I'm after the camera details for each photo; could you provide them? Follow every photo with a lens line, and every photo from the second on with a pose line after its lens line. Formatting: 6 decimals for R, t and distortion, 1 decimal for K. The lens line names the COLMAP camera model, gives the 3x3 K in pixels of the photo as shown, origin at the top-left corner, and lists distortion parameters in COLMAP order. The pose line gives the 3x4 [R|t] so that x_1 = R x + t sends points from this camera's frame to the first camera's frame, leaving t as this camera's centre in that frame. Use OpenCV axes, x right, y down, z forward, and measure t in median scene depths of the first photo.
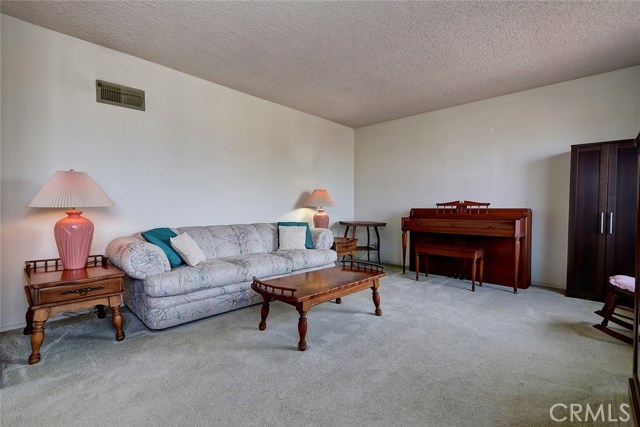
lens RADIAL K [[314.4, 0, 318.5], [0, 314.4, 212.2], [0, 0, 1]] dist [-0.002329, -0.000471]
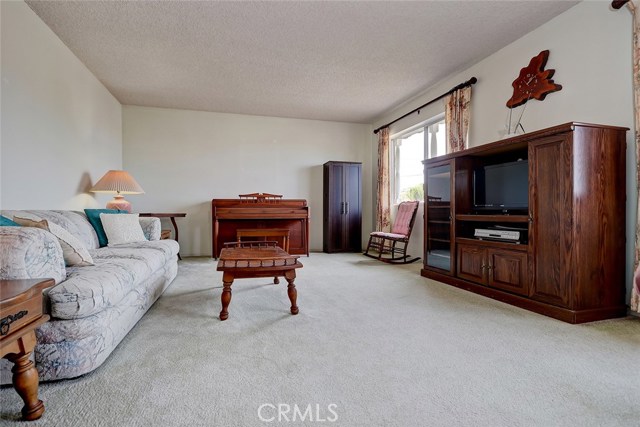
lens RADIAL K [[296.4, 0, 320.5], [0, 296.4, 210.5], [0, 0, 1]] dist [0.002137, -0.002628]
pose [[0.512648, 0.005319, 0.858583, -0.431494], [0.010252, 0.999872, -0.012316, 0.049656], [-0.858538, 0.015116, 0.512527, 0.200611]]
